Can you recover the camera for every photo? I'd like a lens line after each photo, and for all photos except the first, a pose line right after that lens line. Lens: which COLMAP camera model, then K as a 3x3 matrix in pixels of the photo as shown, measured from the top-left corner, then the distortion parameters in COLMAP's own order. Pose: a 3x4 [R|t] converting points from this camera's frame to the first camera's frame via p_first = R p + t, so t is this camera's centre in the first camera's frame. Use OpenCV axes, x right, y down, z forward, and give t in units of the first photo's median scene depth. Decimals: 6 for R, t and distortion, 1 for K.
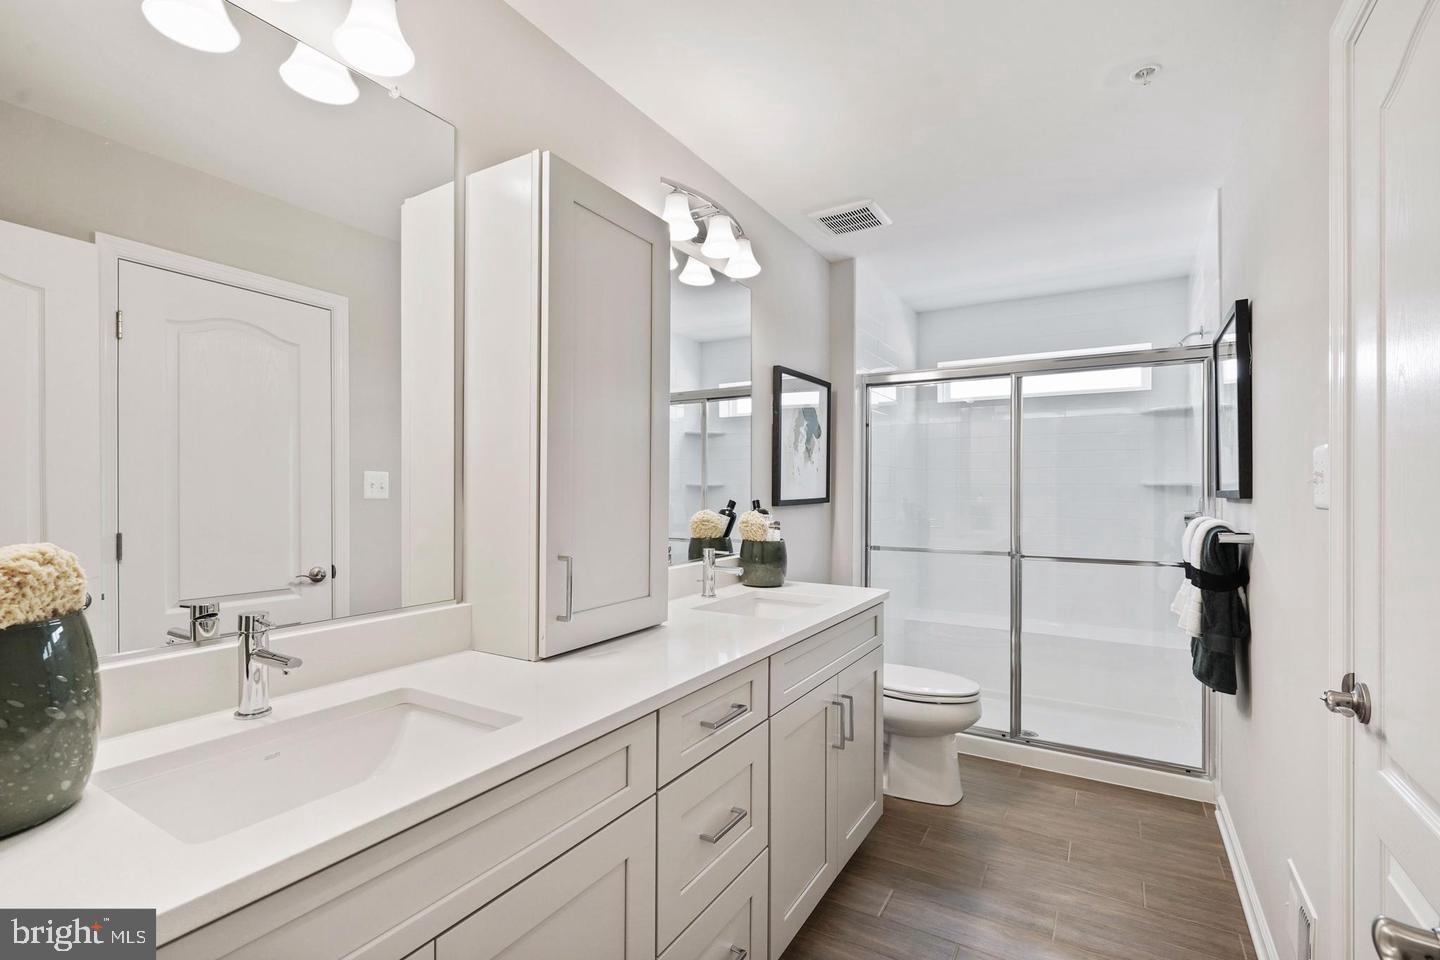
lens RADIAL K [[668.4, 0, 718.5], [0, 668.4, 473.6], [0, 0, 1]] dist [0.002711, 0.000942]
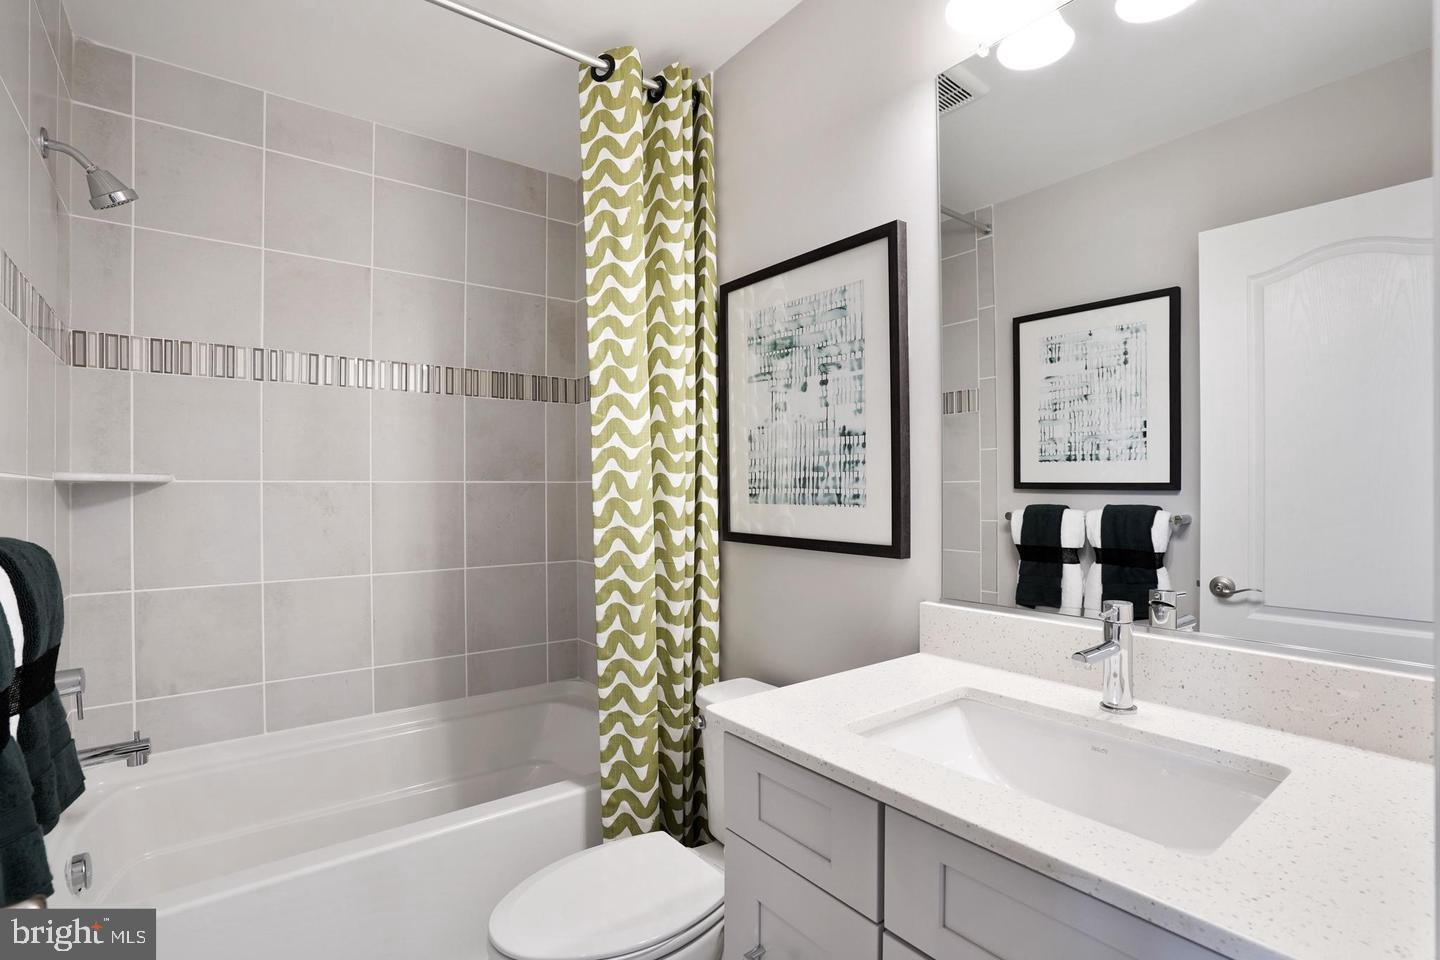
lens RADIAL K [[668.4, 0, 718.5], [0, 668.4, 473.6], [0, 0, 1]] dist [0.002711, 0.000942]
pose [[-0.353021, -0.008548, -0.935576, 0.442040], [0.000276, 0.999957, -0.009240, 0.030742], [0.935615, -0.003520, -0.353004, 0.831886]]
